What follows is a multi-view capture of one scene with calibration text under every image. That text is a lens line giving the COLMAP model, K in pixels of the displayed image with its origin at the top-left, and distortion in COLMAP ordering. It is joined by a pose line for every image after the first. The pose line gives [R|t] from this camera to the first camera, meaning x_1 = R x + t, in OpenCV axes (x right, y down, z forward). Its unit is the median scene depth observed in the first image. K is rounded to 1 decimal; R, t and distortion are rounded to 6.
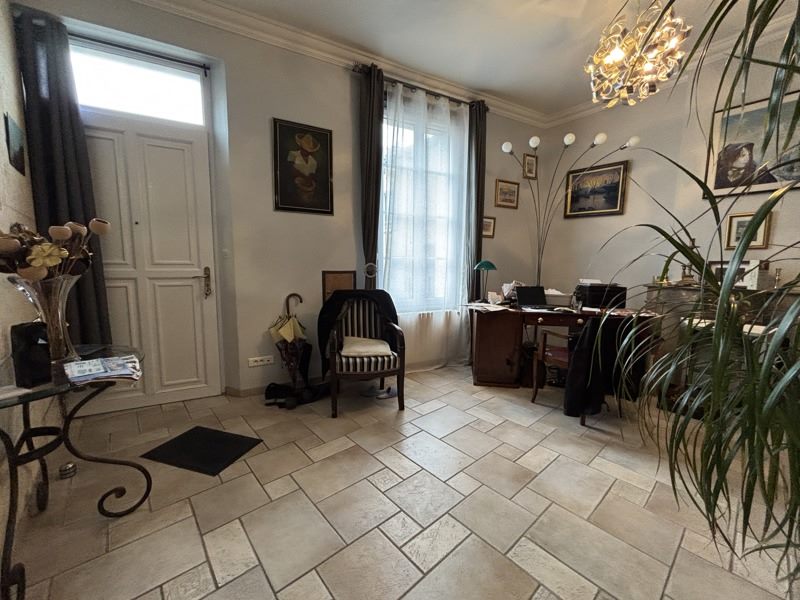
lens RADIAL K [[320.5, 0, 398.6], [0, 320.5, 298.8], [0, 0, 1]] dist [-0.001397, -0.000056]
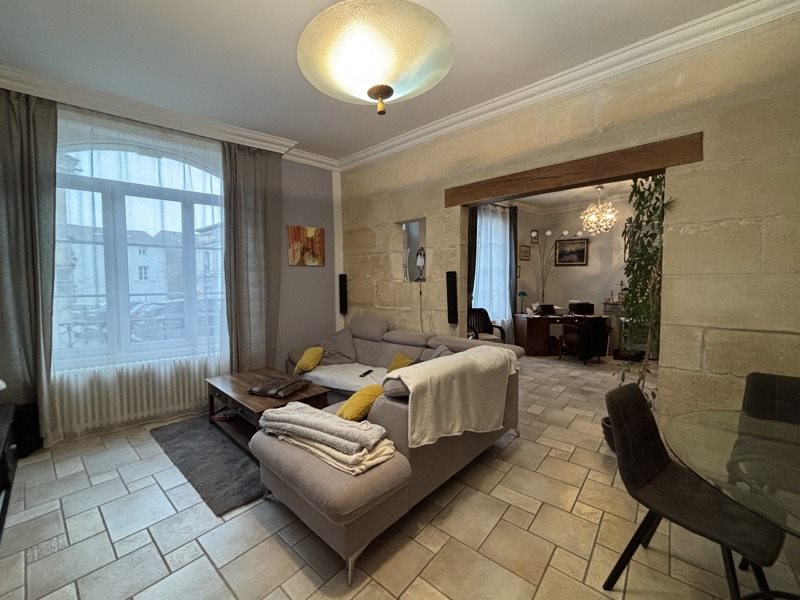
lens RADIAL K [[320.5, 0, 401.1], [0, 320.5, 297.3], [0, 0, 1]] dist [-0.001397, -0.000056]
pose [[0.988091, -0.021306, 0.152391, -0.719048], [0.031760, 0.997281, -0.066501, 0.016636], [-0.150560, 0.070549, 0.986080, -0.730891]]
